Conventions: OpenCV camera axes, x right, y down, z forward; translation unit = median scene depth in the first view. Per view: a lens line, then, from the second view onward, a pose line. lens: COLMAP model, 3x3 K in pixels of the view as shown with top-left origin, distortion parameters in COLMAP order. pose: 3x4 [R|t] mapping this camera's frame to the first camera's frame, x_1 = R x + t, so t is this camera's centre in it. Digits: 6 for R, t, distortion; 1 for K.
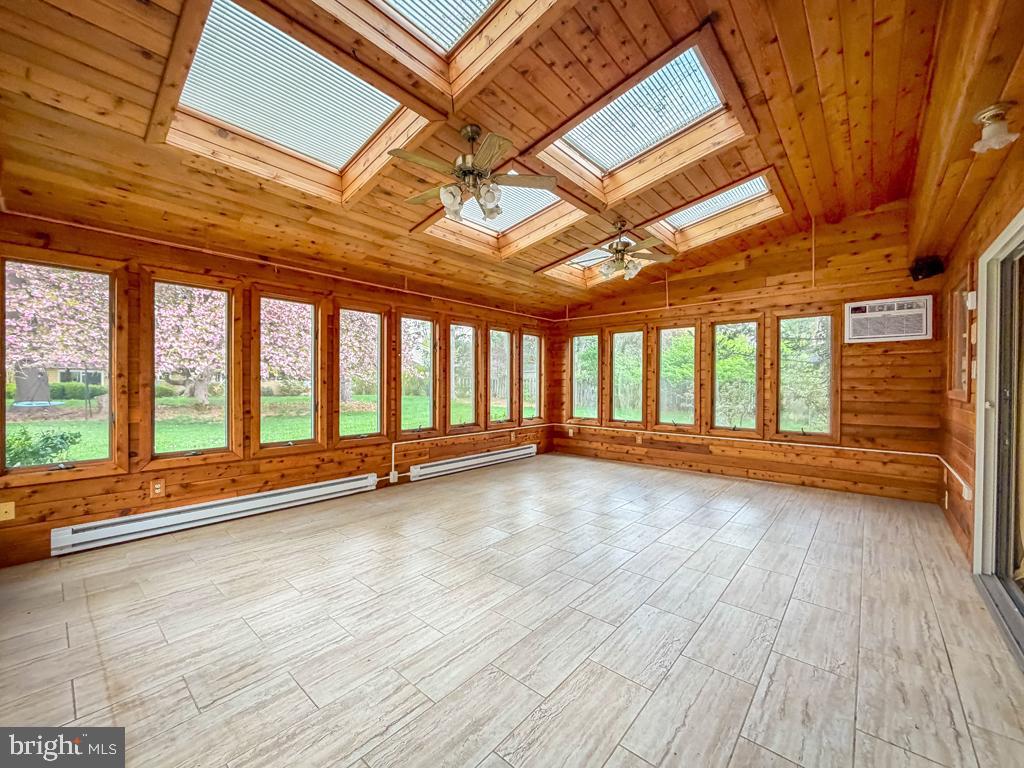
lens RADIAL K [[419.7, 0, 512.8], [0, 419.7, 385.5], [0, 0, 1]] dist [-0.001339, -0.000687]
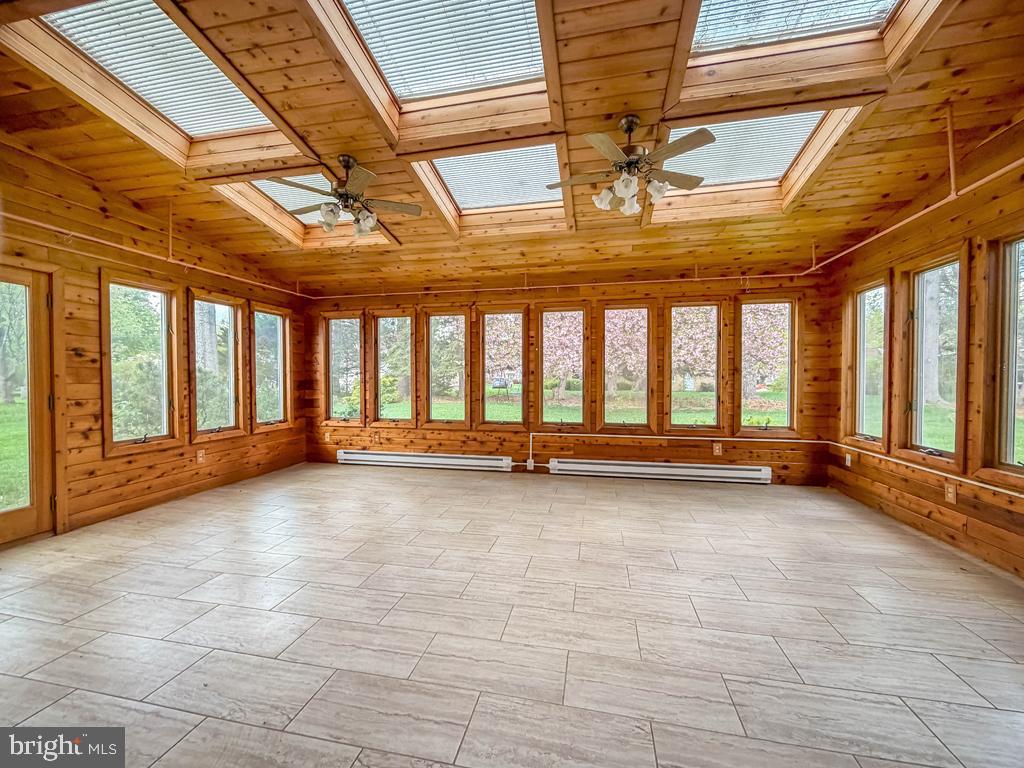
lens RADIAL K [[419.7, 0, 510.6], [0, 419.7, 384.6], [0, 0, 1]] dist [-0.001339, -0.000687]
pose [[0.467755, 0.006611, -0.883834, 0.647067], [-0.003217, 0.999978, 0.005777, 0.009947], [0.883853, 0.000141, 0.467766, 0.474647]]
